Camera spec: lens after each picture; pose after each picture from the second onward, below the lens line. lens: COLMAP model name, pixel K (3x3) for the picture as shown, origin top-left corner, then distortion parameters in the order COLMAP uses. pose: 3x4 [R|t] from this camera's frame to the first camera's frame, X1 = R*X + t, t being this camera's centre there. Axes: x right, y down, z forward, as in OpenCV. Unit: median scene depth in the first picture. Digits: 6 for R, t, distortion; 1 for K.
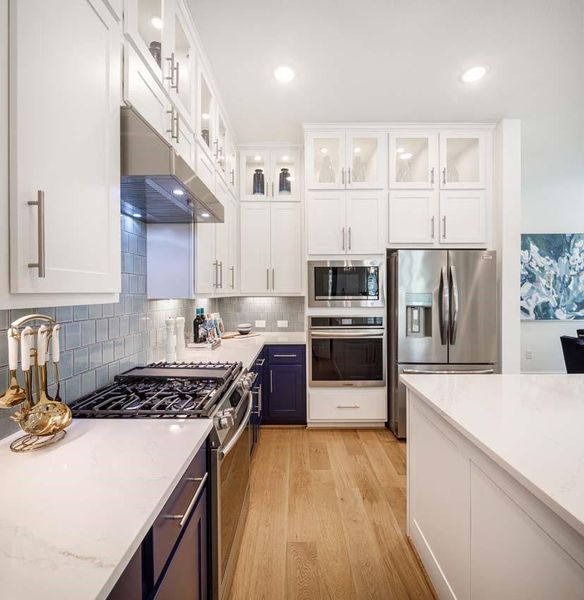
lens RADIAL K [[286.1, 0, 302.3], [0, 286.1, 293.5], [0, 0, 1]] dist [-0.003212, -0.000416]
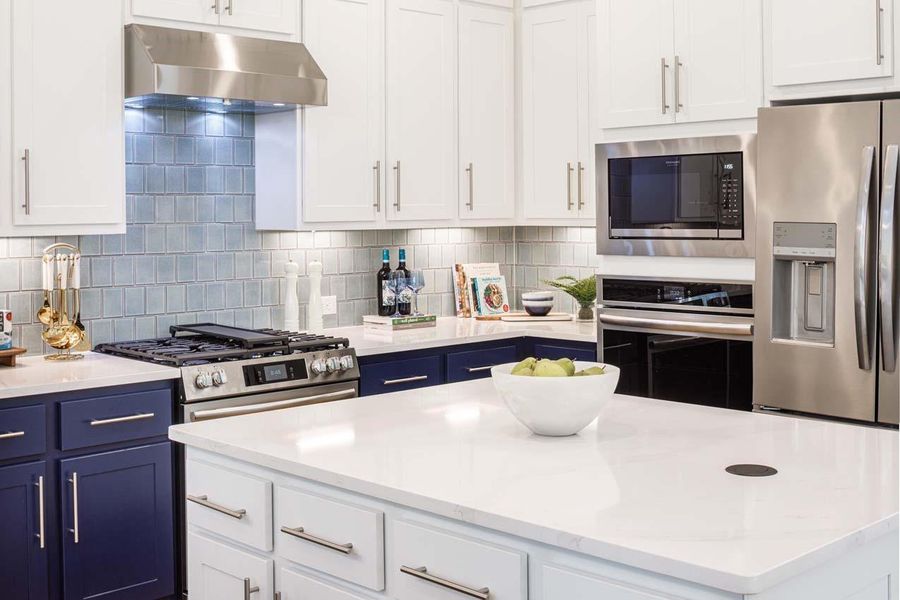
lens RADIAL K [[1119.1, 0, 451.2], [0, 1119.1, 186.0], [0, 0, 1]] dist [-0.073926, 0.000000]
pose [[0.698232, -0.016678, -0.715677, 1.043689], [0.001677, 0.999764, -0.021662, -0.016756], [0.715869, 0.013925, 0.698095, -0.299217]]
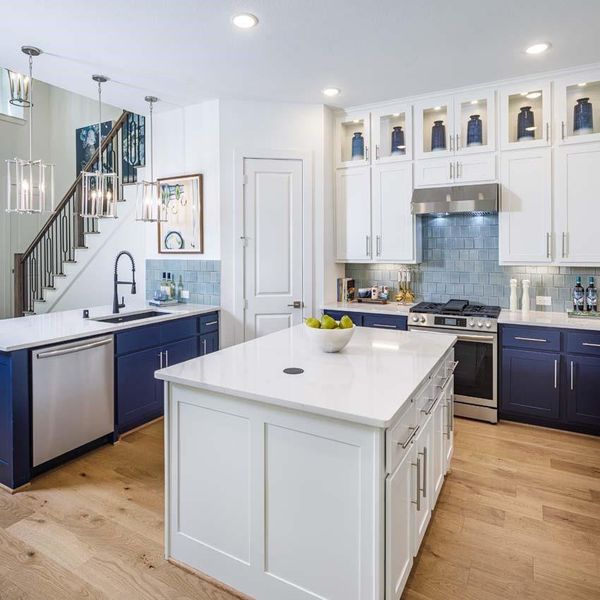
lens RADIAL K [[404.2, 0, 282.5], [0, 404.2, 248.5], [0, 0, 1]] dist [-0.013047, 0.000904]
pose [[-0.476828, 0.000546, -0.878996, 1.241046], [-0.001230, 0.999998, 0.001288, -0.042958], [0.878996, 0.001695, -0.476827, 0.669591]]
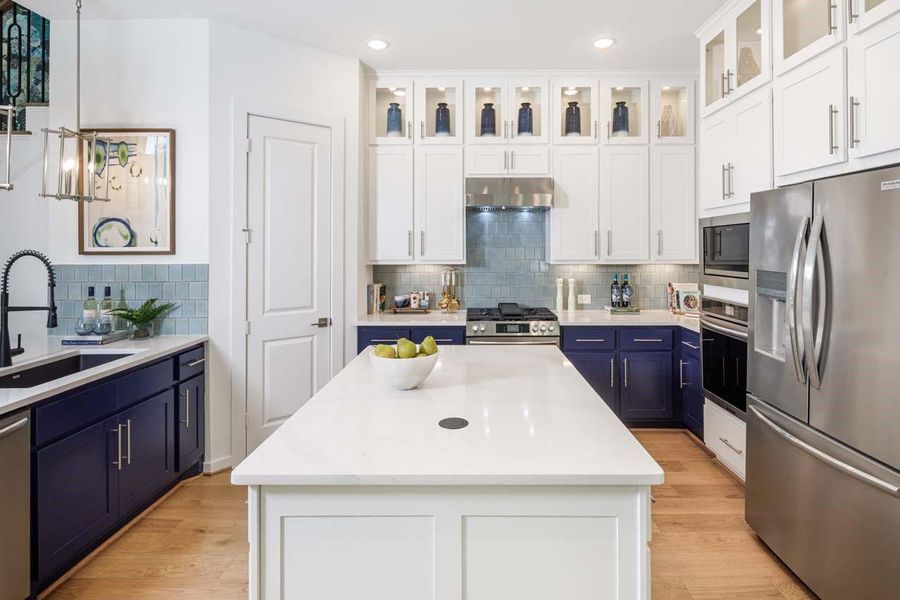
lens RADIAL K [[461.3, 0, 459.5], [0, 461.3, 242.6], [0, 0, 1]] dist [-0.001647, 0.001972]
pose [[0.015054, -0.008791, -0.999848, 1.170511], [-0.002411, 0.999958, -0.008828, -0.041110], [0.999884, 0.002544, 0.015033, 0.359376]]
